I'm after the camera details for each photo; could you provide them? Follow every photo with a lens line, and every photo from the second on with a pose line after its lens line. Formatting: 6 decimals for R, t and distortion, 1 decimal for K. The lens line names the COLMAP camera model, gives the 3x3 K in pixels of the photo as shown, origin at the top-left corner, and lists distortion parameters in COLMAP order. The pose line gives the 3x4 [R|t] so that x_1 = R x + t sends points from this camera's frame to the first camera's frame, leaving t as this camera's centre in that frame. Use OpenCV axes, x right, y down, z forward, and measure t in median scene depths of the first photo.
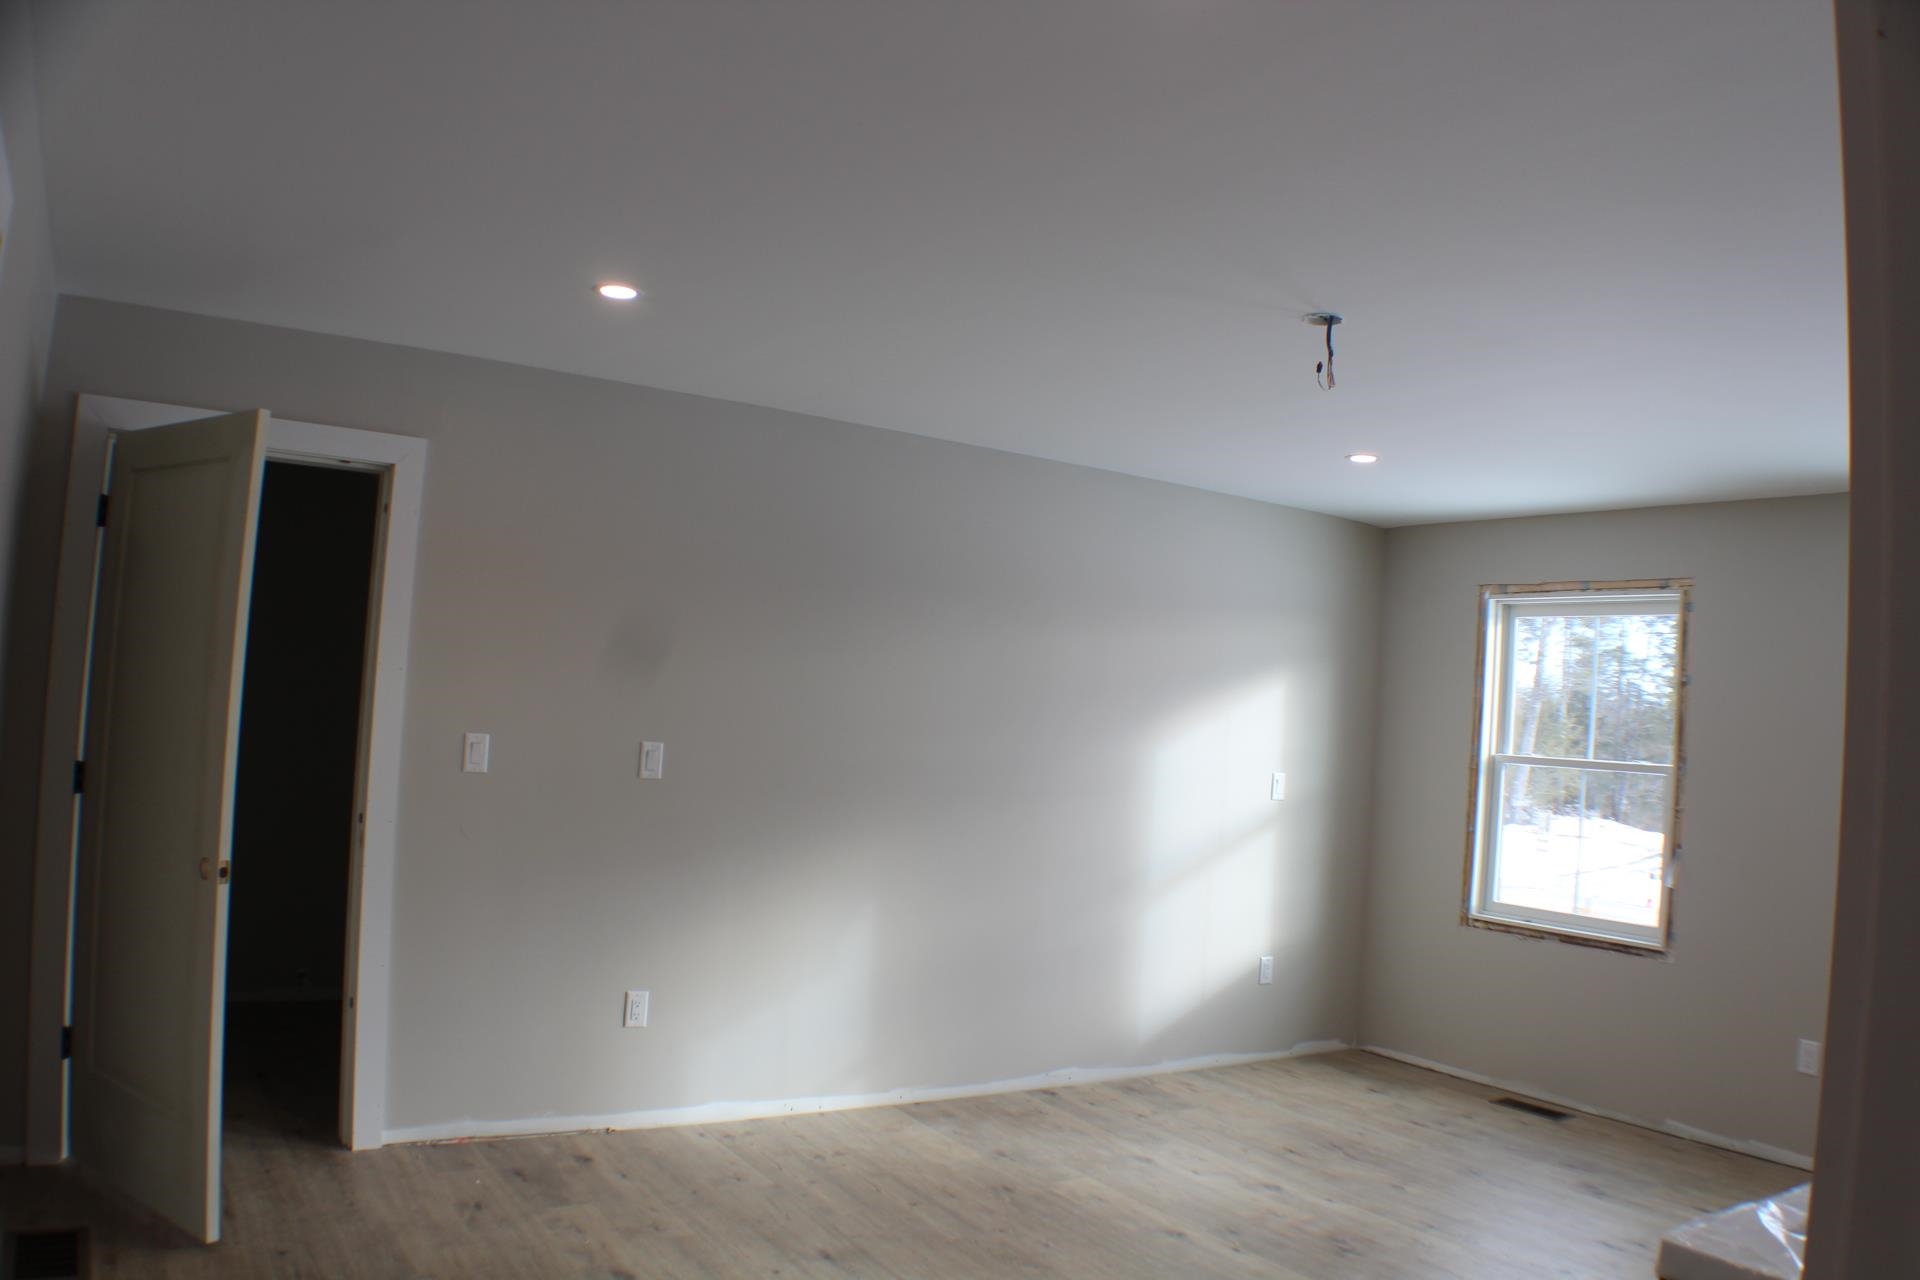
lens RADIAL K [[1416.3, 0, 962.0], [0, 1416.3, 629.0], [0, 0, 1]] dist [-0.212206, 0.086085]
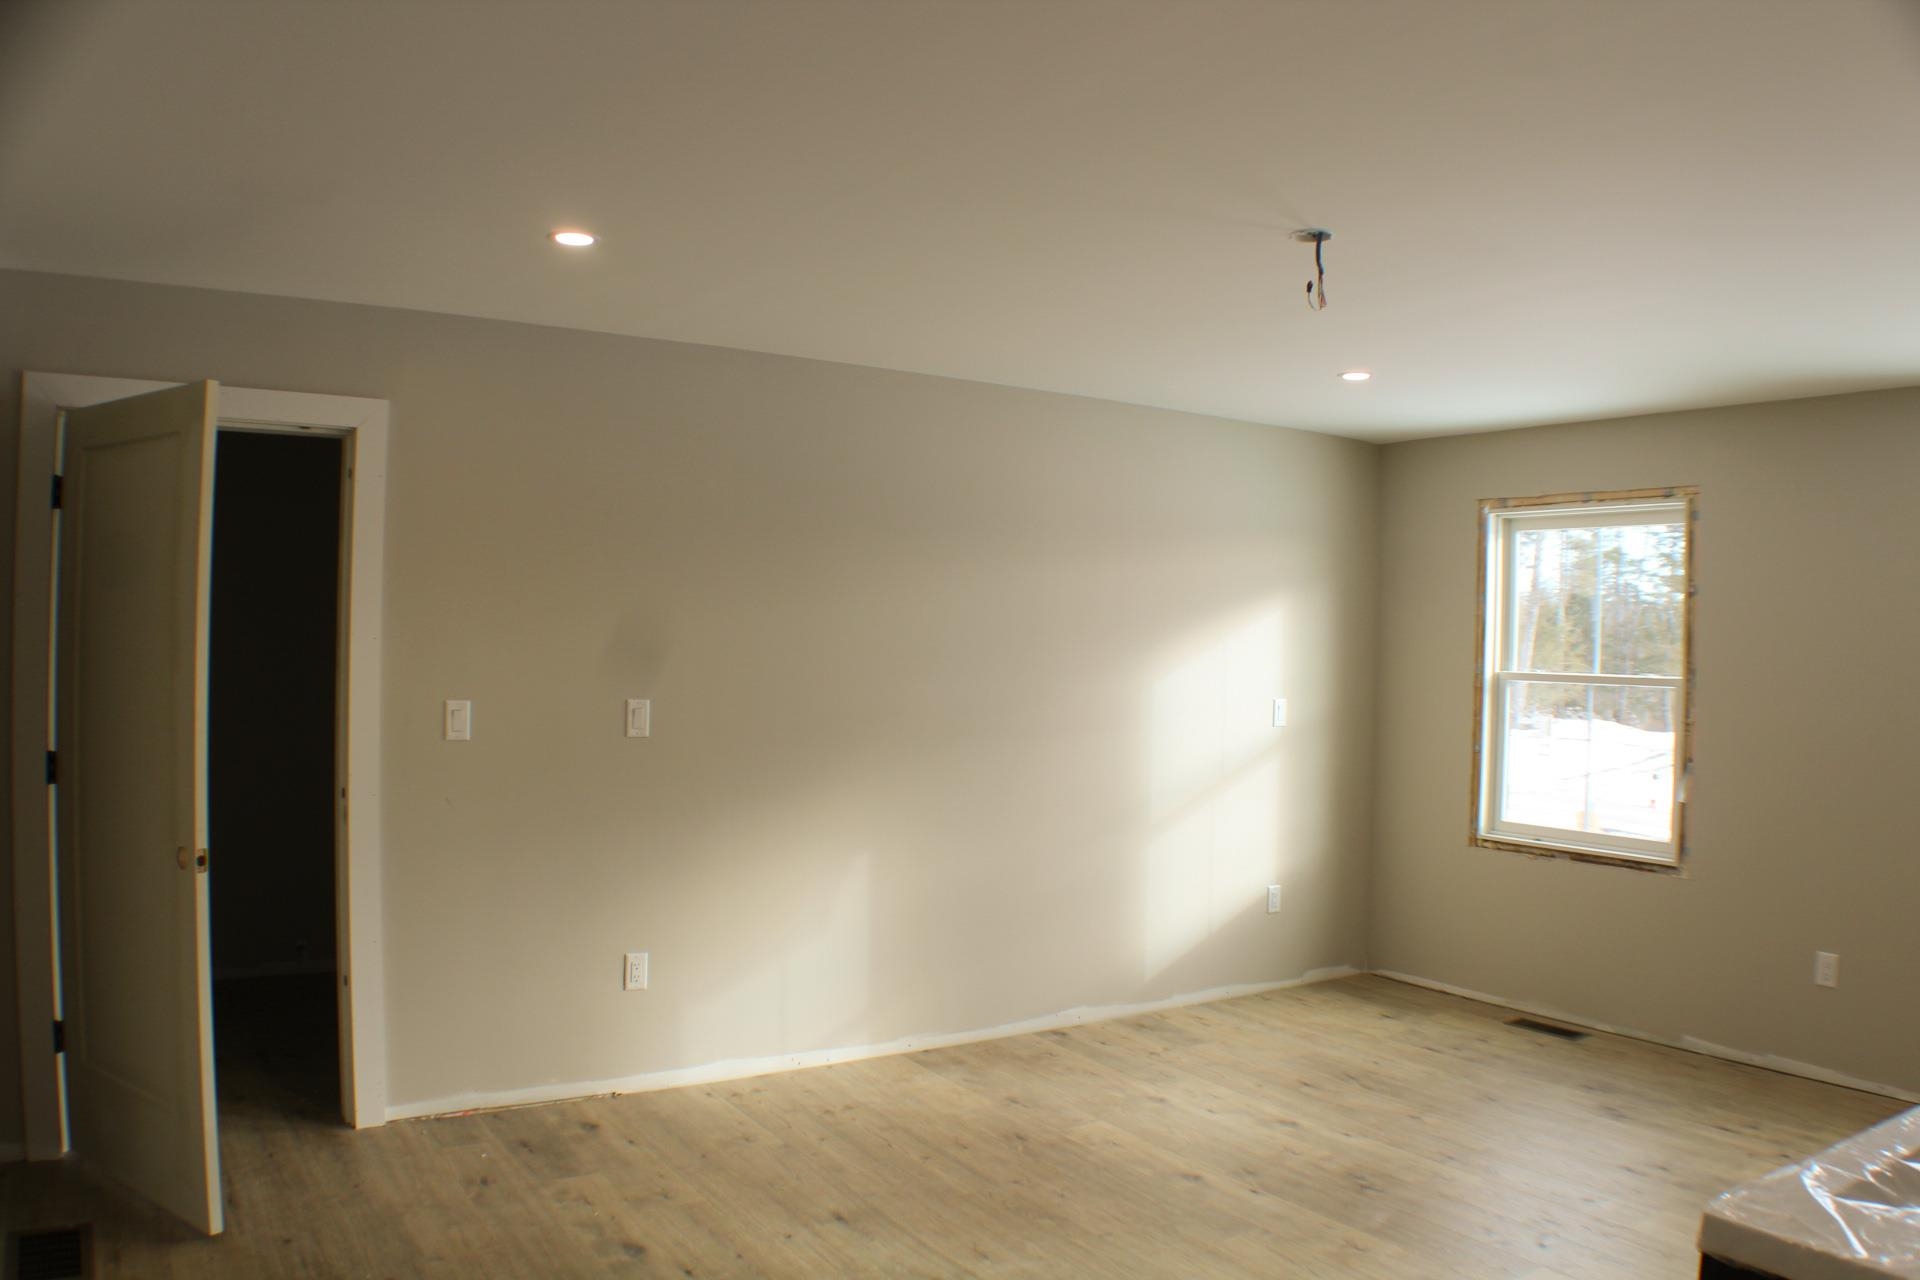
lens RADIAL K [[1420.5, 0, 960.0], [0, 1420.5, 640.0], [0, 0, 1]] dist [-0.202642, 0.081876]
pose [[0.999071, -0.043089, 0.000845, 0.004162], [0.042962, 0.997295, 0.059648, -0.009536], [-0.003413, -0.059556, 0.998219, 0.024106]]
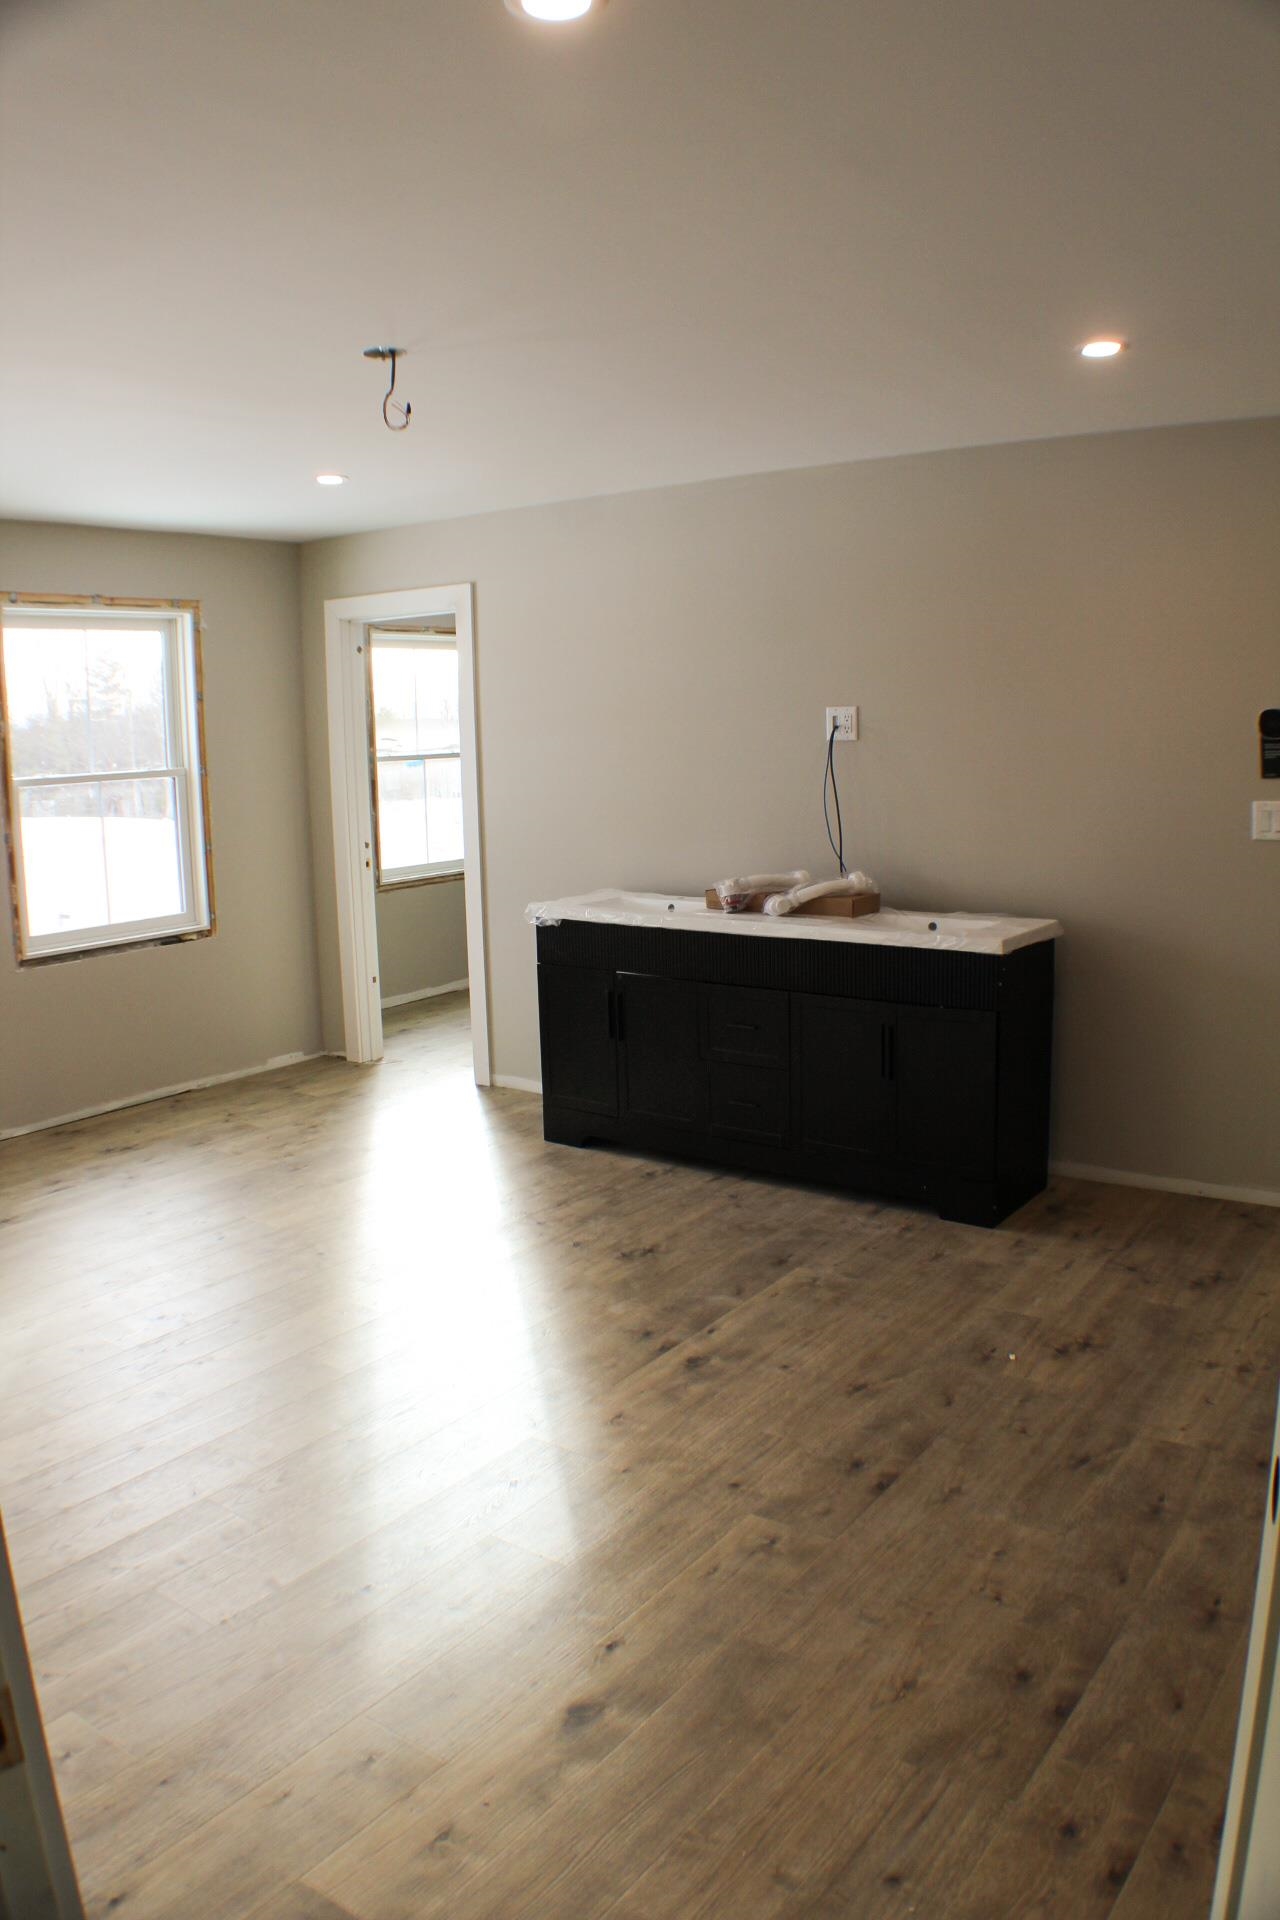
lens RADIAL K [[1420.5, 0, 640.0], [0, 1420.5, 960.0], [0, 0, 1]] dist [-0.202642, 0.081876]
pose [[-0.367859, -0.213350, 0.905075, -0.865647], [-0.056760, 0.976660, 0.207155, -0.005254], [-0.928148, 0.024832, -0.371383, 1.337010]]
